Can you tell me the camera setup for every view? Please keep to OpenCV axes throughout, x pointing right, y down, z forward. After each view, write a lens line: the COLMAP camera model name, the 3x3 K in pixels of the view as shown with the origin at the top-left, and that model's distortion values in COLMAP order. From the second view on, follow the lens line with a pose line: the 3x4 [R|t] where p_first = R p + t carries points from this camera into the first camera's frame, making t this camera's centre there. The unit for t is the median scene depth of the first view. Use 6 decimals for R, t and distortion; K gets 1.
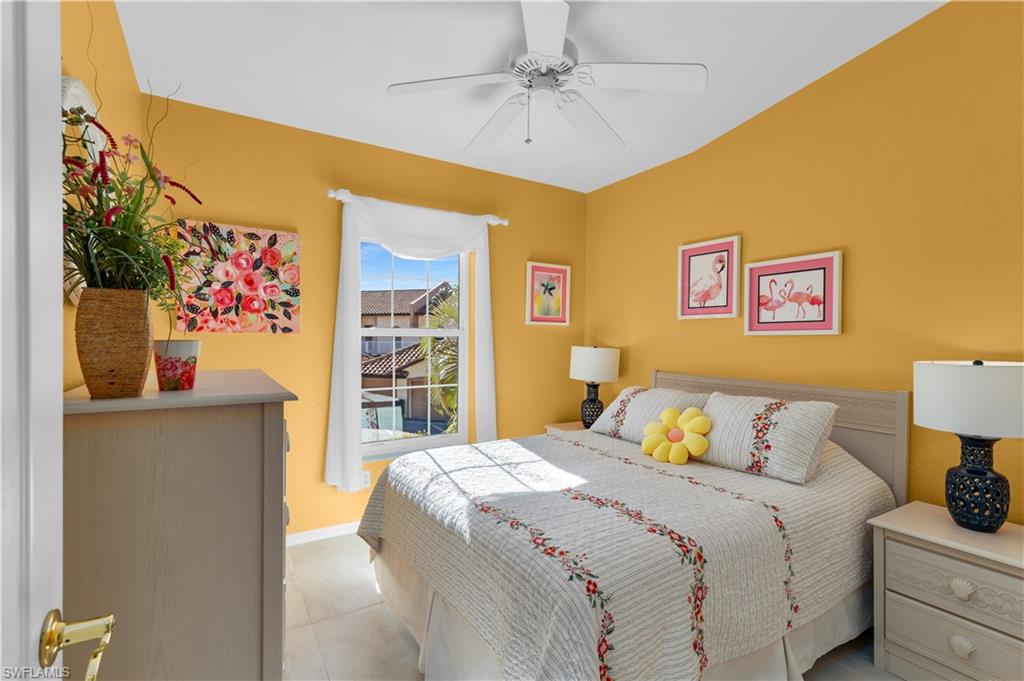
lens RADIAL K [[470.8, 0, 512.0], [0, 470.8, 340.5], [0, 0, 1]] dist [0.001211, 0.000142]
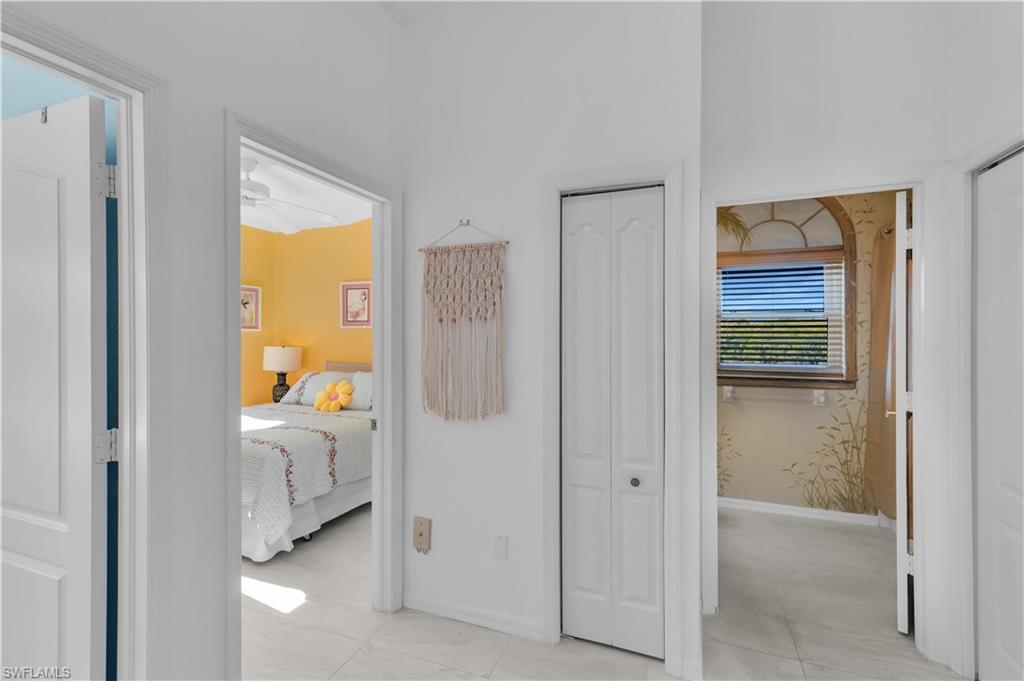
lens RADIAL K [[462.2, 0, 512.7], [0, 462.2, 331.2], [0, 0, 1]] dist [0.003909, 0.000487]
pose [[0.804802, -0.010056, 0.593458, -0.114637], [0.014038, 0.999899, -0.002094, -0.025971], [-0.593377, 0.010016, 0.804862, -0.654199]]
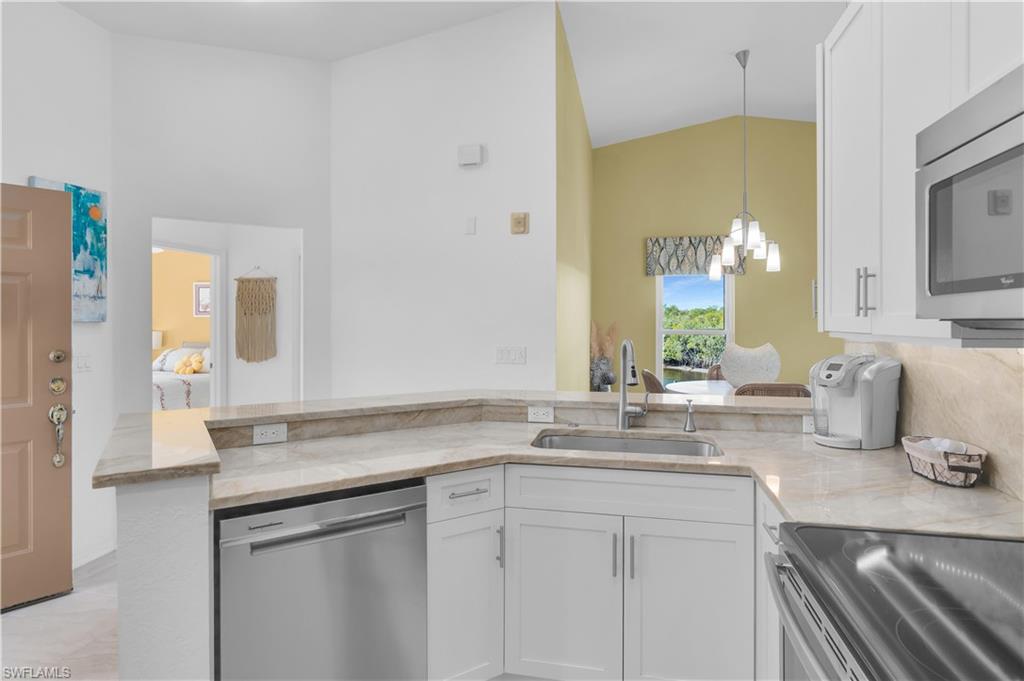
lens RADIAL K [[561.2, 0, 510.7], [0, 561.2, 320.9], [0, 0, 1]] dist [0.000024, 0.000062]
pose [[0.702465, -0.010930, 0.711634, -0.484657], [0.012836, 0.999914, 0.002686, -0.017344], [-0.711602, 0.007248, 0.702545, -1.959798]]
